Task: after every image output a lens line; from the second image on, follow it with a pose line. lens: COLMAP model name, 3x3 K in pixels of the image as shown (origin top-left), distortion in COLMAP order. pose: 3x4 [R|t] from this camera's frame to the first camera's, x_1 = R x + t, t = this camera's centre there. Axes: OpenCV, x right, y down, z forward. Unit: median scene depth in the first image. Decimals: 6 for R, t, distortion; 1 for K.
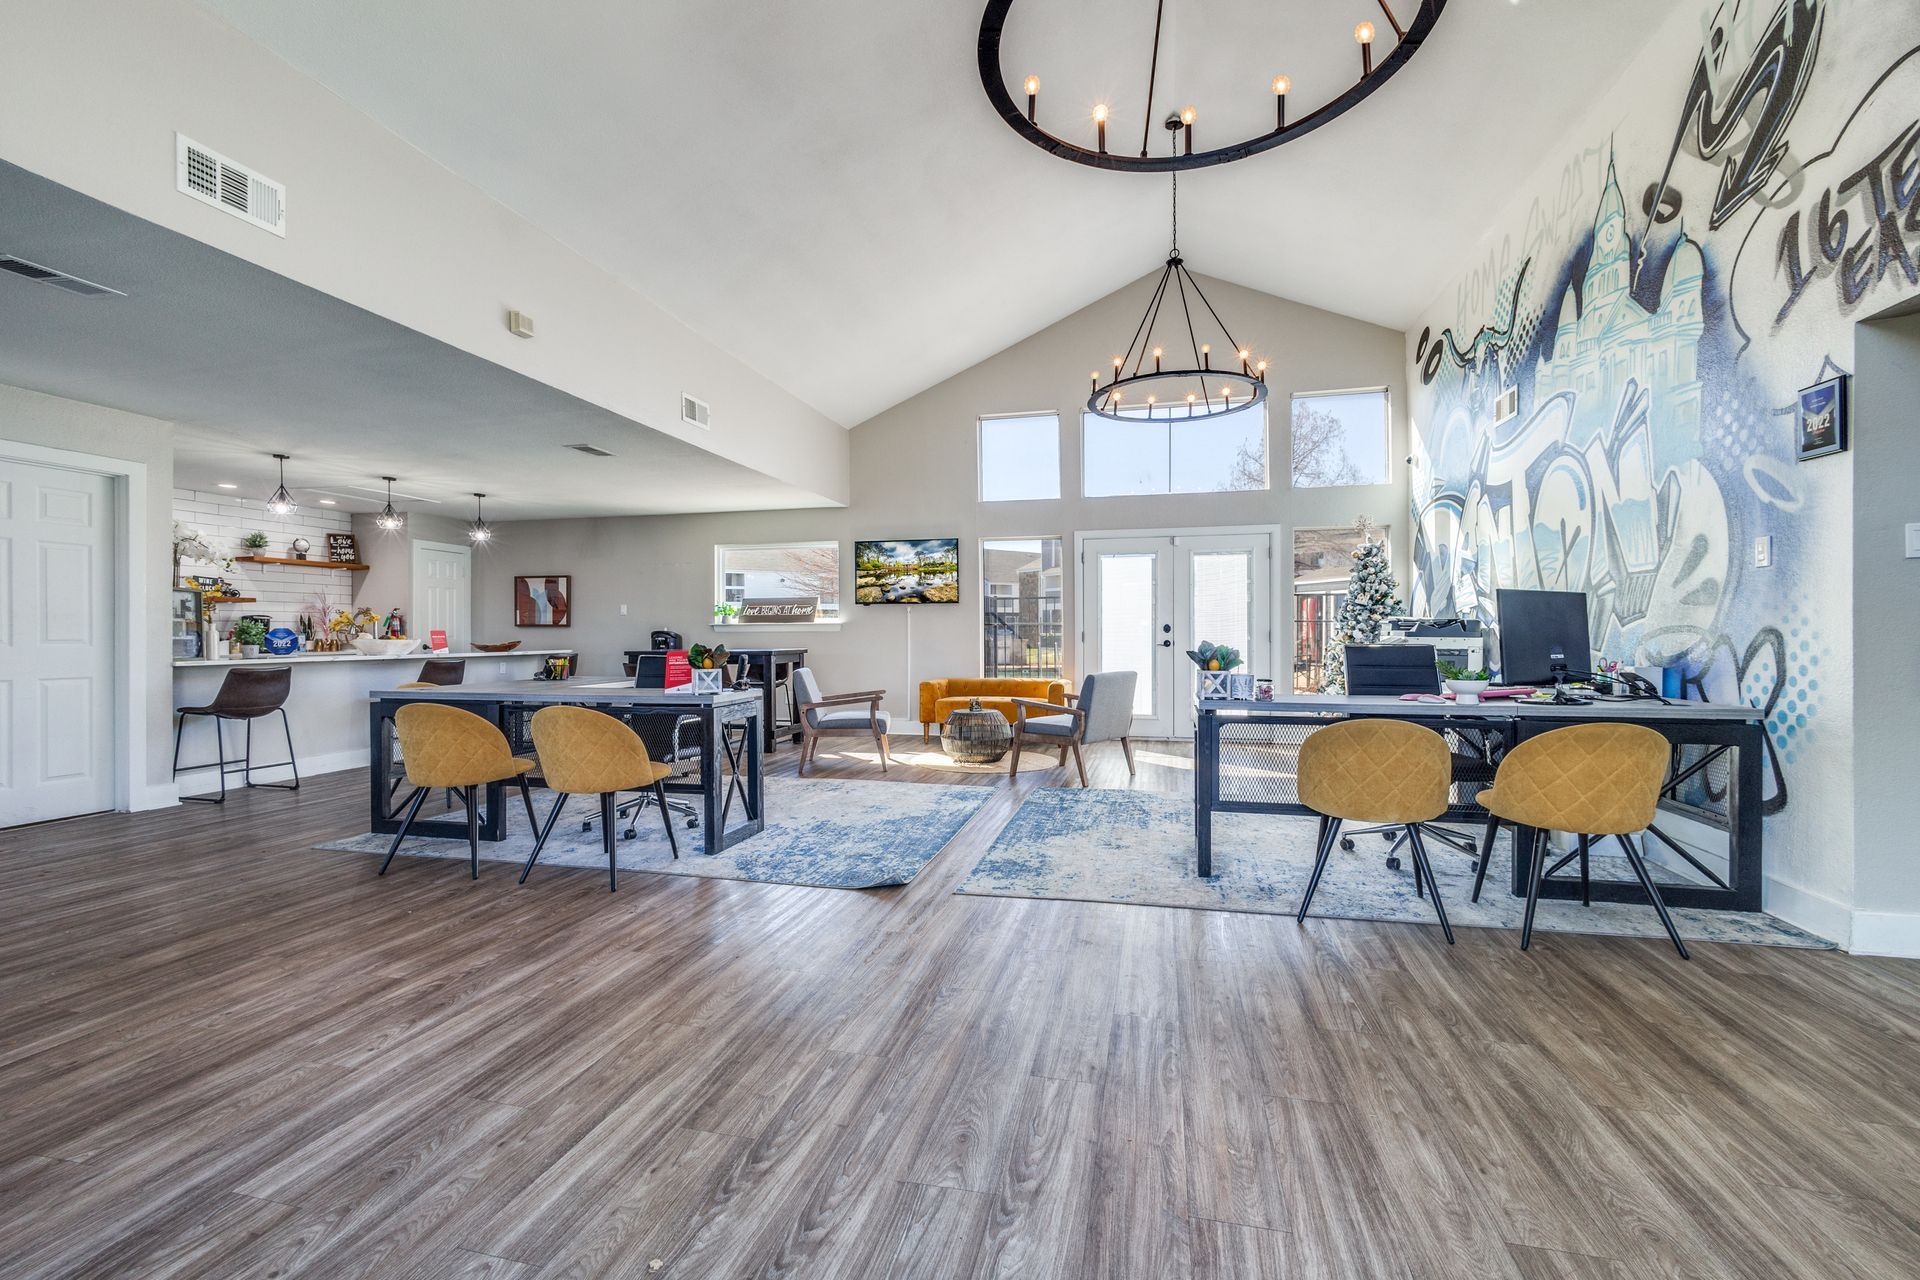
lens RADIAL K [[750.6, 0, 901.8], [0, 750.6, 635.4], [0, 0, 1]] dist [0.000019, -0.000320]
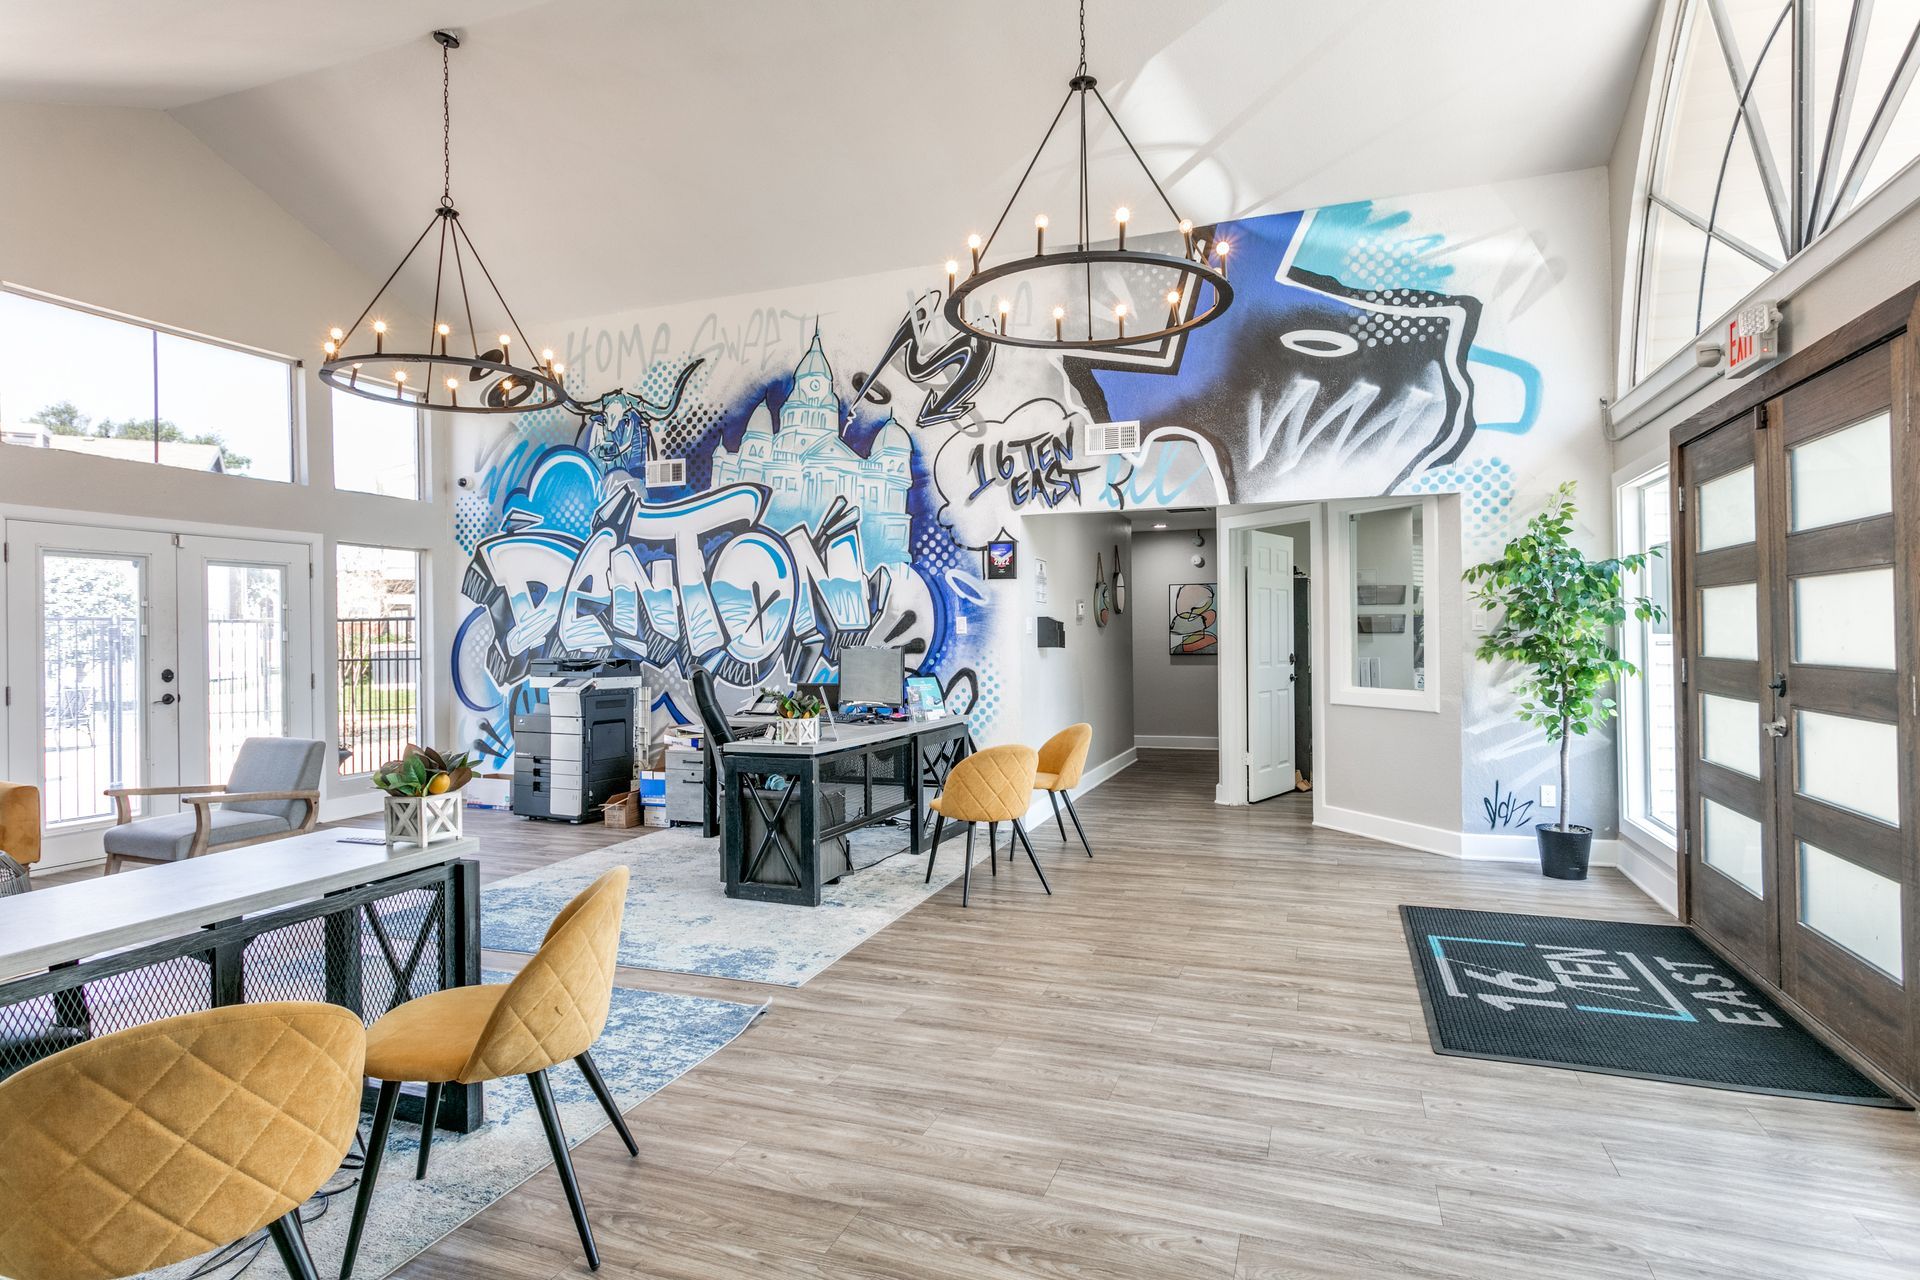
lens RADIAL K [[959.7, 0, 957.1], [0, 959.7, 638.7], [0, 0, 1]] dist [0.006053, -0.000016]
pose [[0.156784, 0.007014, 0.987608, -1.084679], [0.020940, 0.999726, -0.010424, -0.057047], [-0.987411, 0.022315, 0.156594, 0.659172]]
